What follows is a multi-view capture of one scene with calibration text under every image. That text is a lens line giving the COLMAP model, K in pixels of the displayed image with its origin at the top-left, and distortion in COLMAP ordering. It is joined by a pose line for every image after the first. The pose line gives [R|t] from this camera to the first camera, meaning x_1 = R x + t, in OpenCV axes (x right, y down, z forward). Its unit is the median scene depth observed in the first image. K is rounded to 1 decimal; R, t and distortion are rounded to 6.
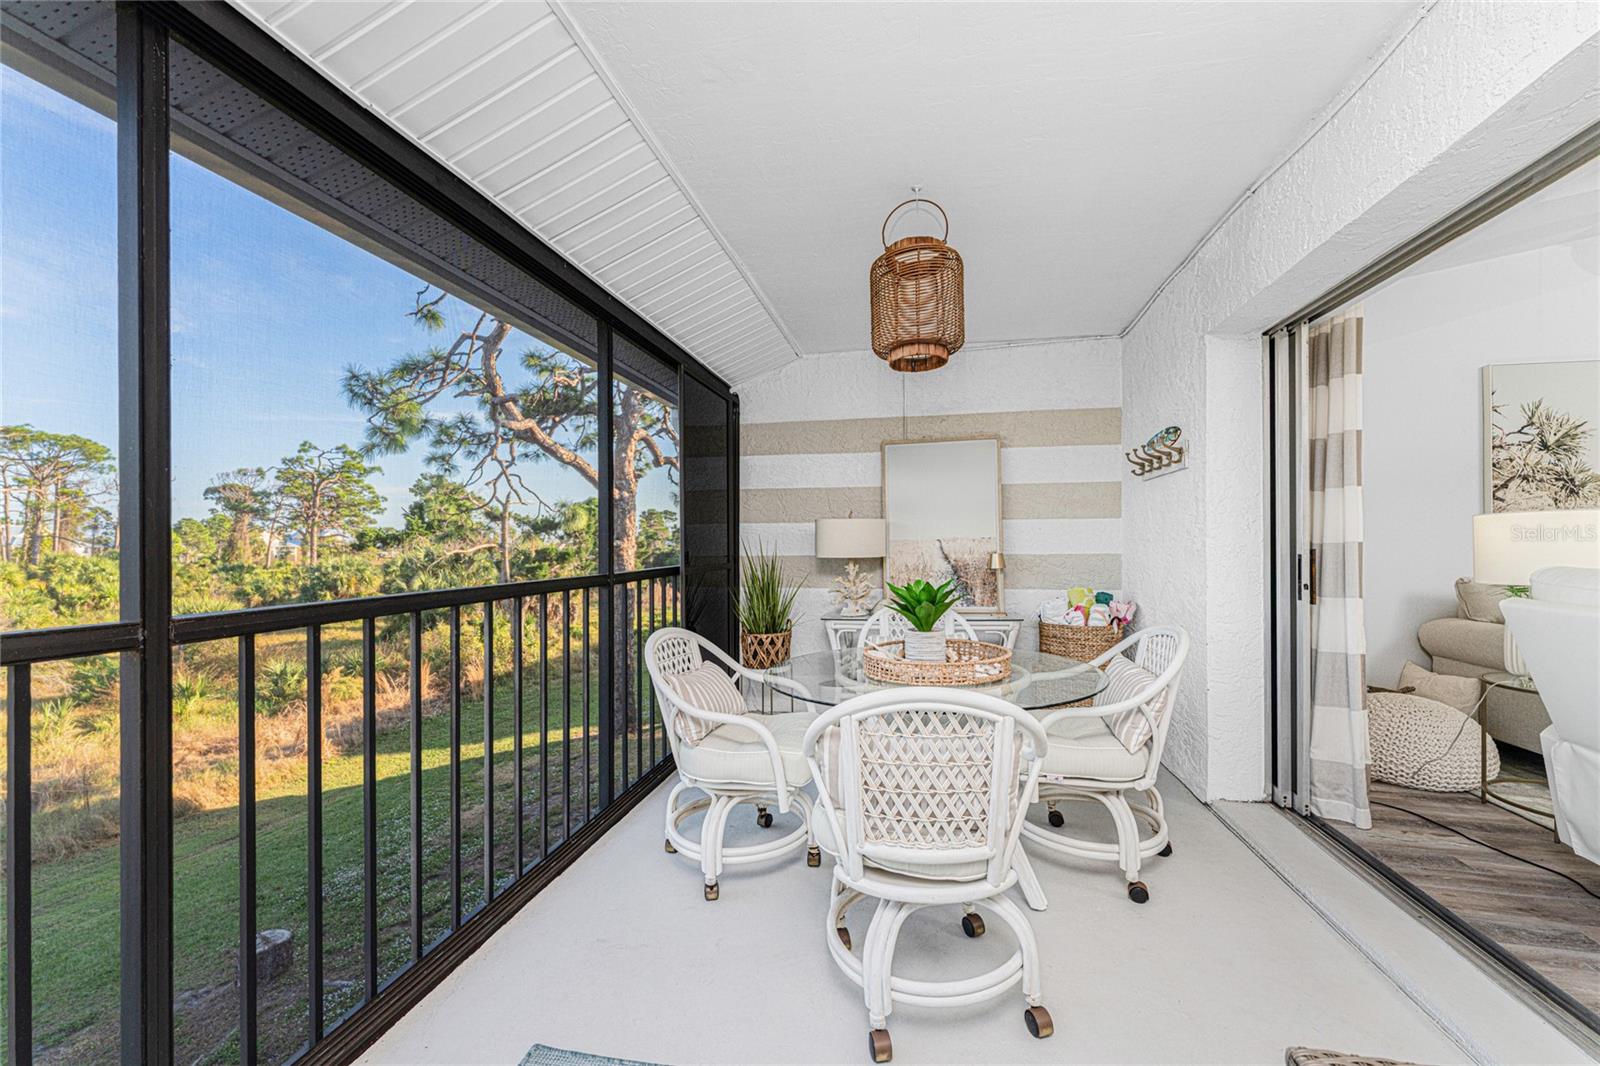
lens RADIAL K [[651.9, 0, 793.3], [0, 651.9, 540.1], [0, 0, 1]] dist [0.001683, -0.000126]
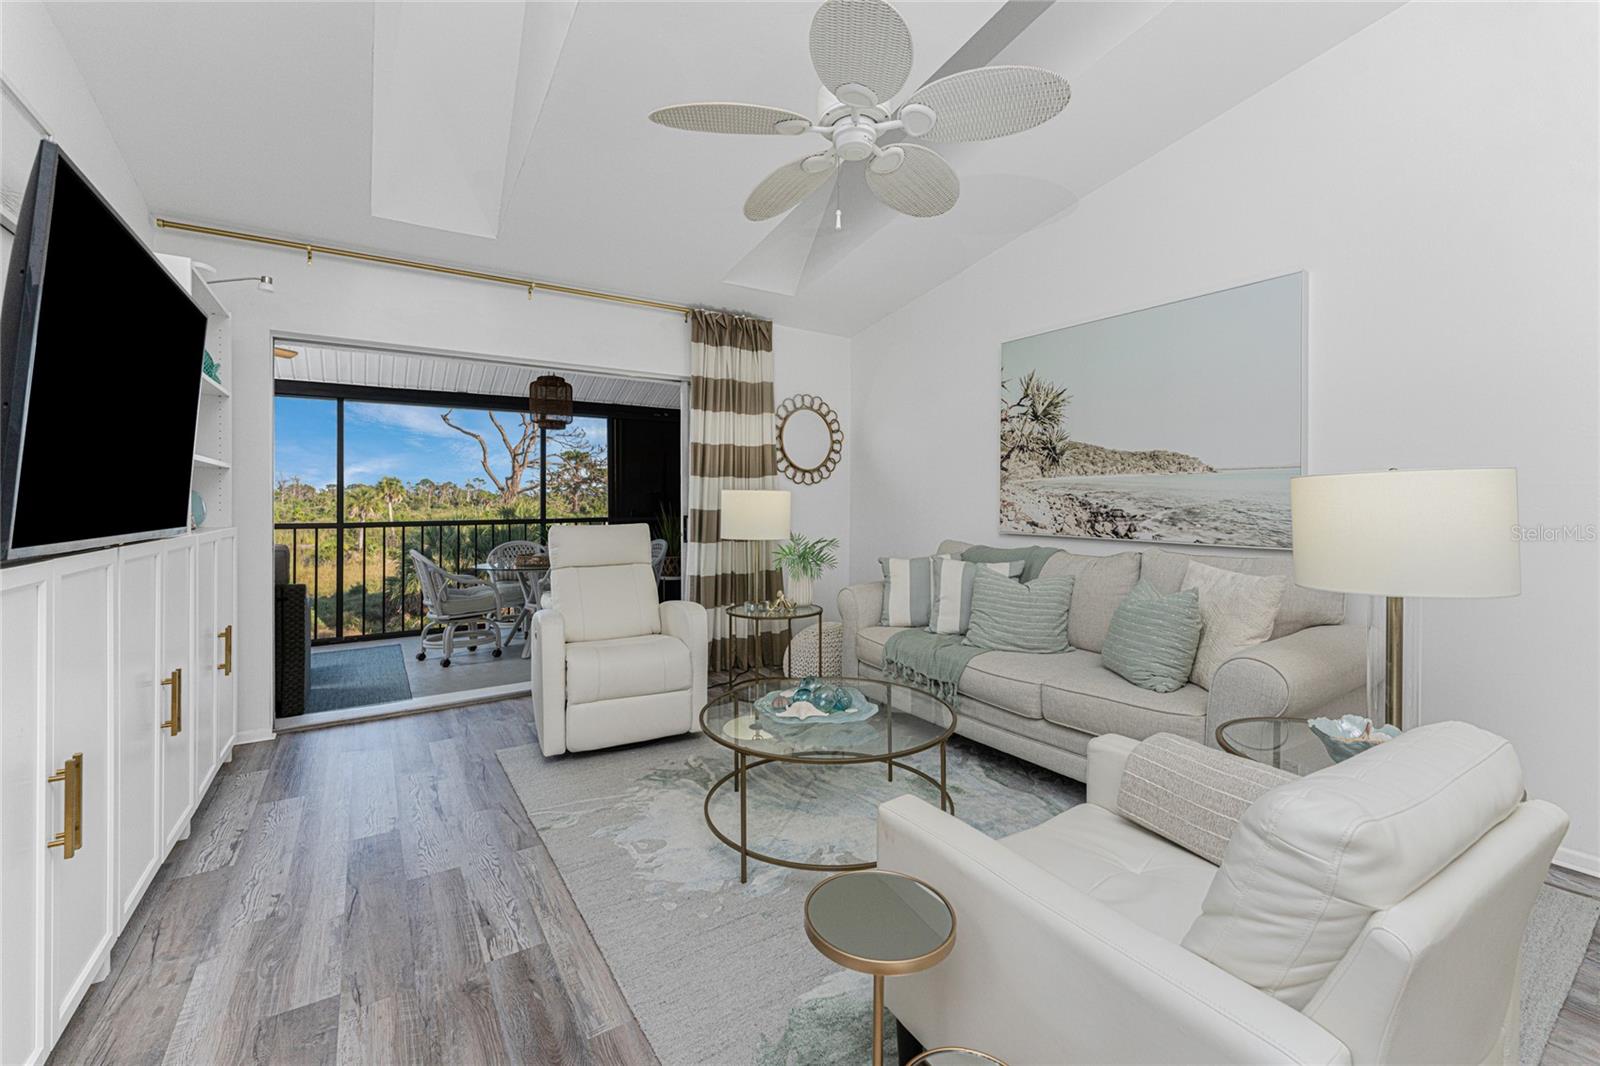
lens RADIAL K [[651.9, 0, 808.6], [0, 651.9, 502.6], [0, 0, 1]] dist [0.001683, -0.000126]
pose [[0.727323, 0.006457, -0.686264, 1.600969], [-0.004986, 0.999979, 0.004125, -0.010937], [0.686277, 0.000422, 0.727340, 0.009782]]
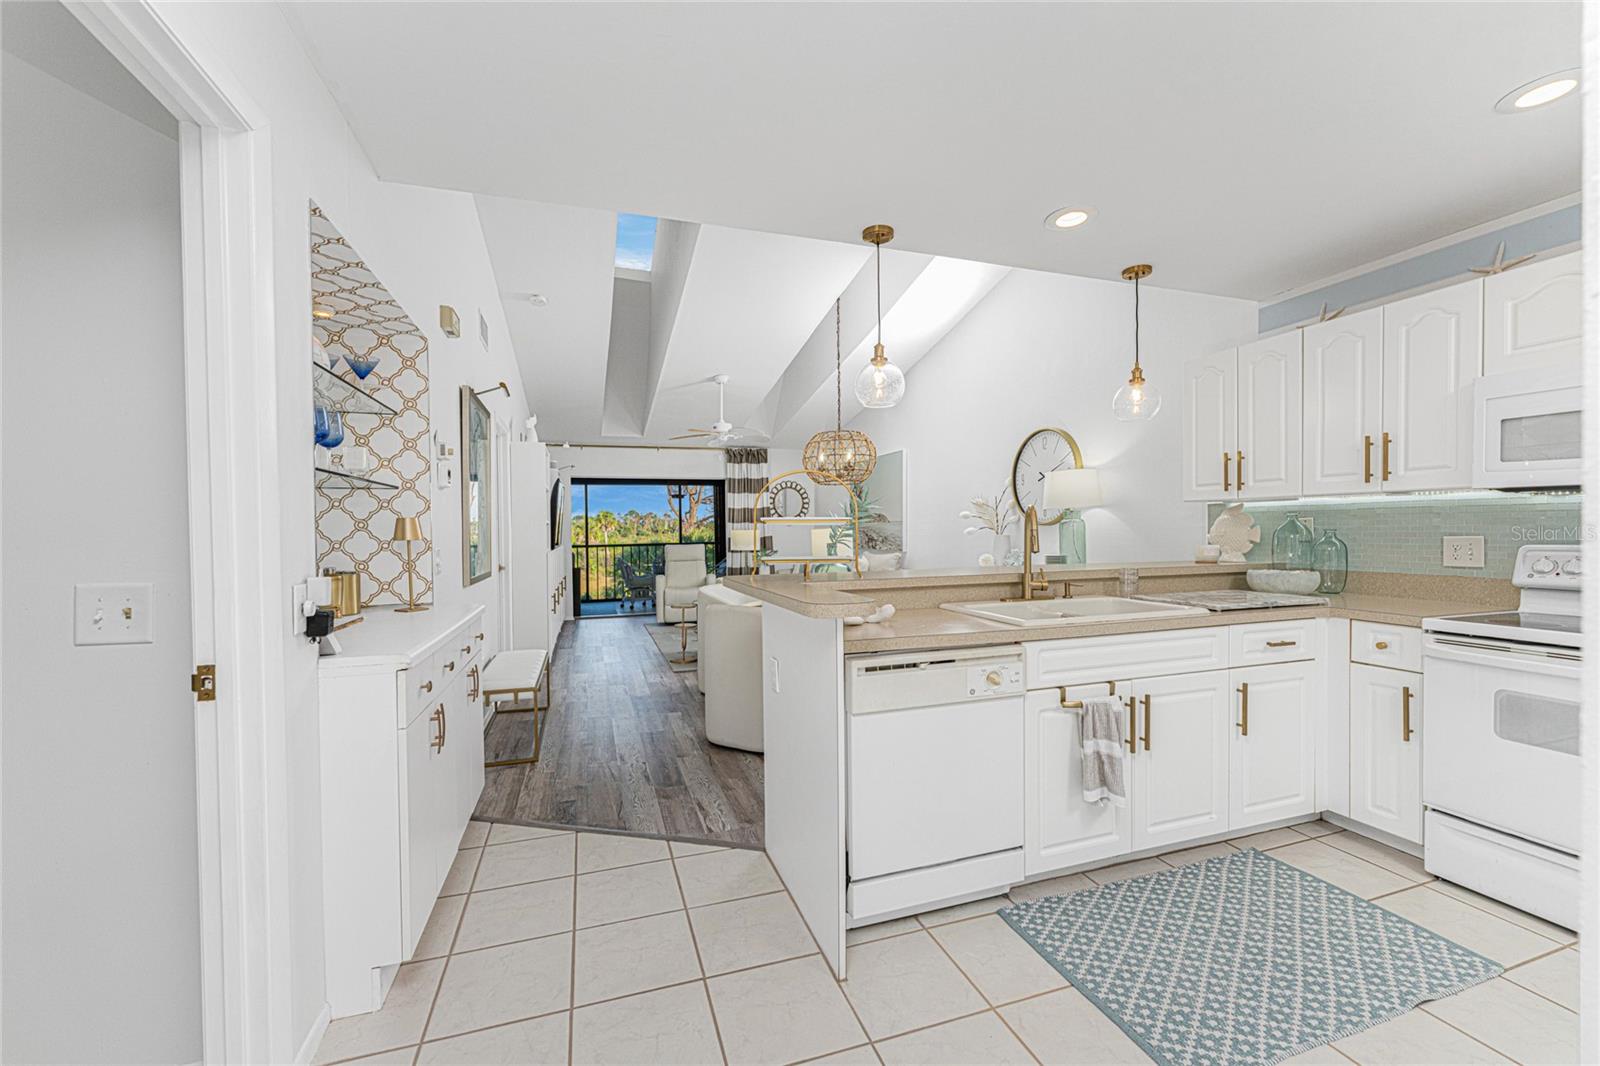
lens RADIAL K [[651.9, 0, 804.7], [0, 651.9, 538.0], [0, 0, 1]] dist [0.001683, -0.000126]
pose [[0.514952, 0.014171, -0.857102, 3.074906], [0.005323, 0.999791, 0.019728, -0.042102], [0.857202, -0.014722, 0.514769, -0.375507]]
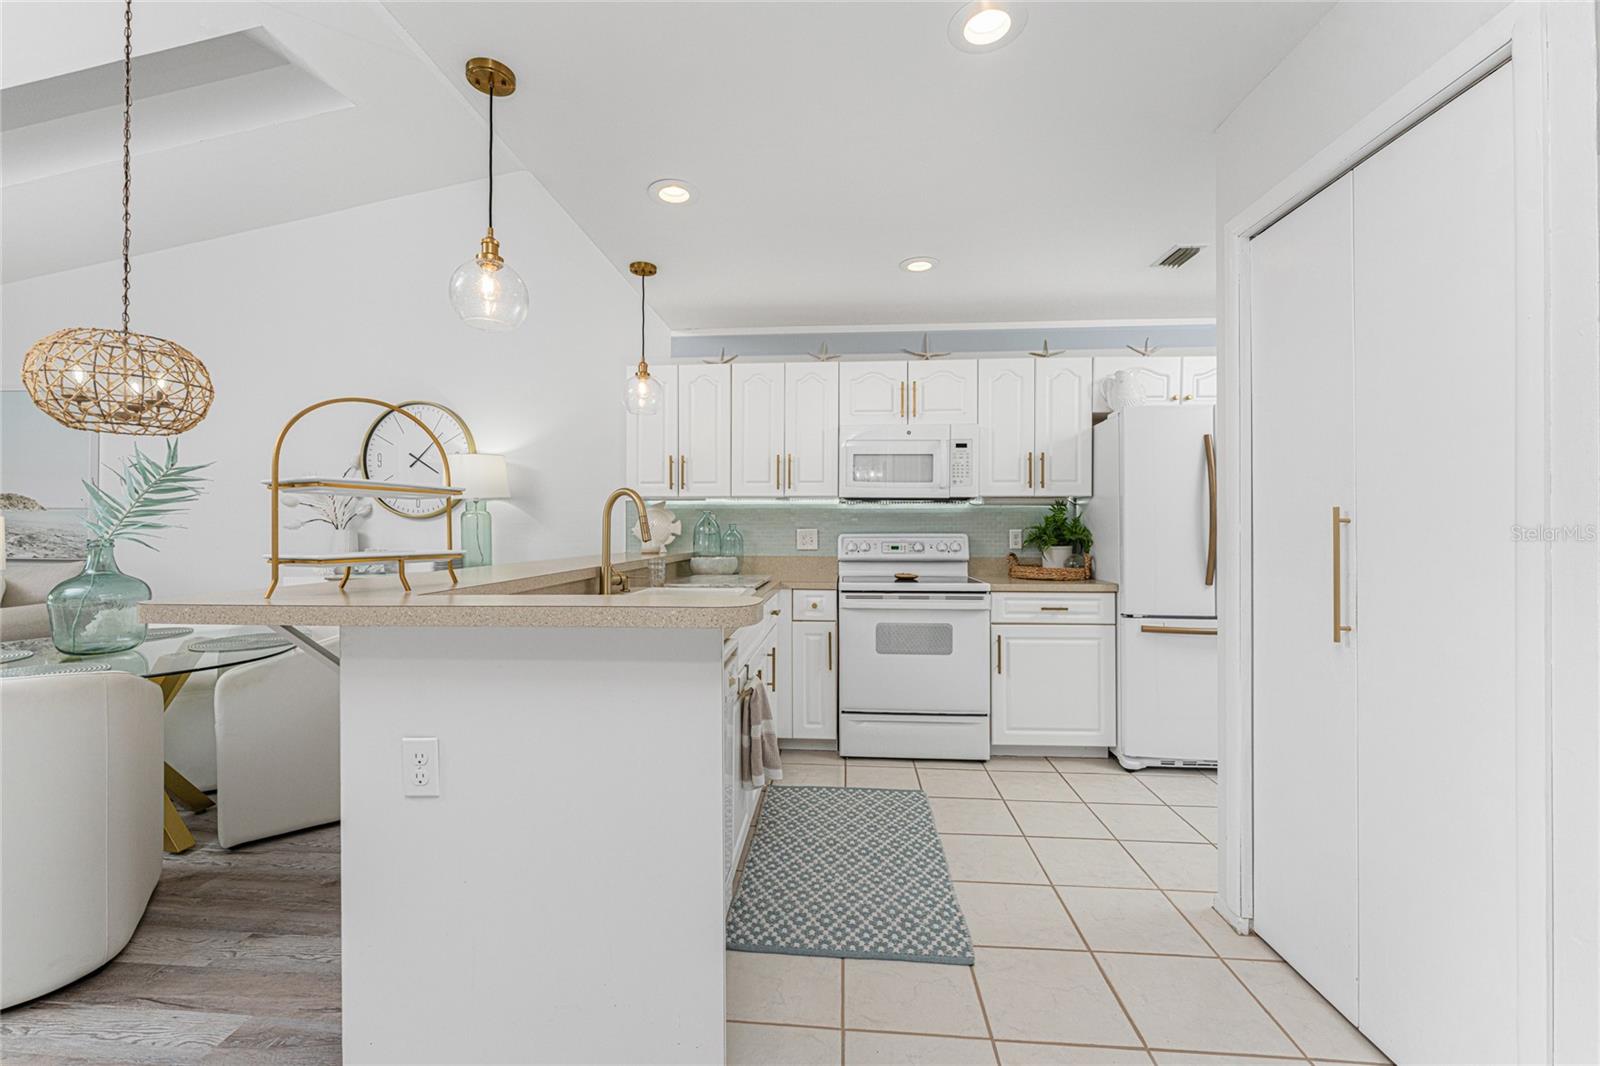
lens RADIAL K [[651.9, 0, 795.6], [0, 651.9, 525.1], [0, 0, 1]] dist [0.001683, -0.000126]
pose [[0.990519, 0.010002, 0.137014, 2.631110], [-0.008765, 0.999915, -0.009630, -0.020761], [-0.137099, 0.008337, 0.990522, -0.451574]]
